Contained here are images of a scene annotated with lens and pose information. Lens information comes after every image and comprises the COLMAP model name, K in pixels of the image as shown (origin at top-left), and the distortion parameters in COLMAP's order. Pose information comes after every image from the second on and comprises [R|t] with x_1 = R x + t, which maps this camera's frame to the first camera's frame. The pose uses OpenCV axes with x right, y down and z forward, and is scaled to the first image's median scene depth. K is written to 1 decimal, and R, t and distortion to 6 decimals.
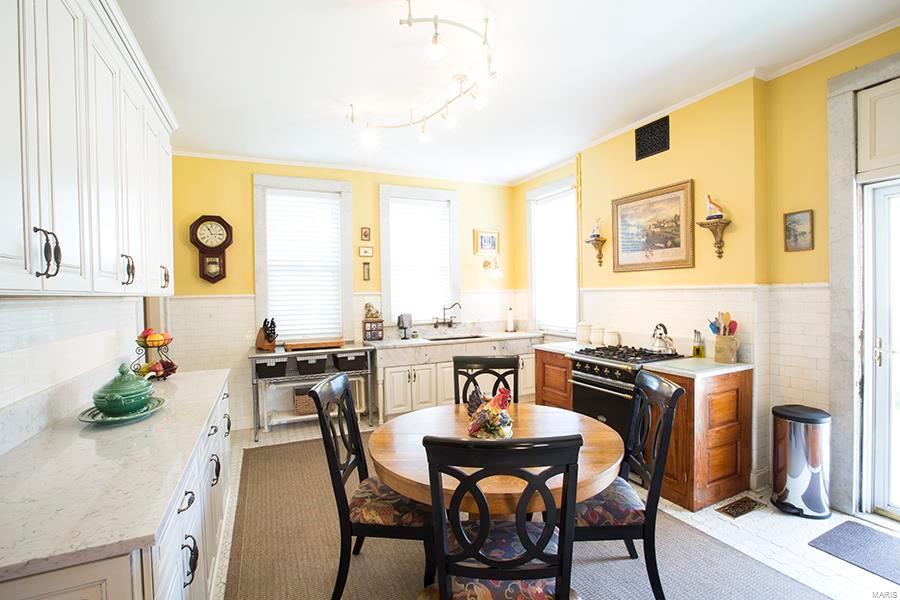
lens RADIAL K [[408.7, 0, 447.5], [0, 408.7, 298.3], [0, 0, 1]] dist [-0.021553, 0.001214]
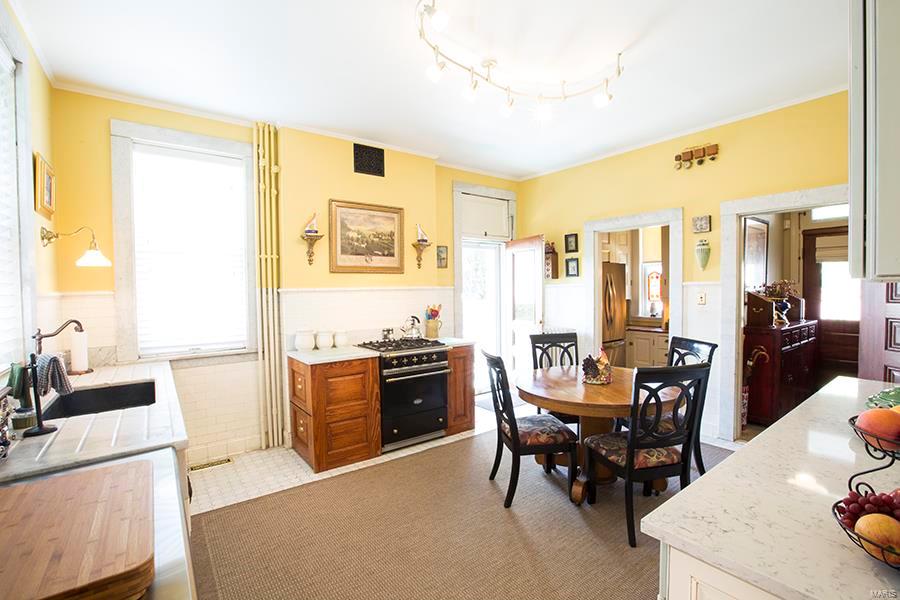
lens RADIAL K [[408.7, 0, 451.2], [0, 408.7, 298.9], [0, 0, 1]] dist [-0.021553, 0.001214]
pose [[-0.202543, -0.006213, 0.979254, -0.713876], [0.033578, 0.999348, 0.013286, -0.003646], [-0.978697, 0.035572, -0.202202, 1.056713]]
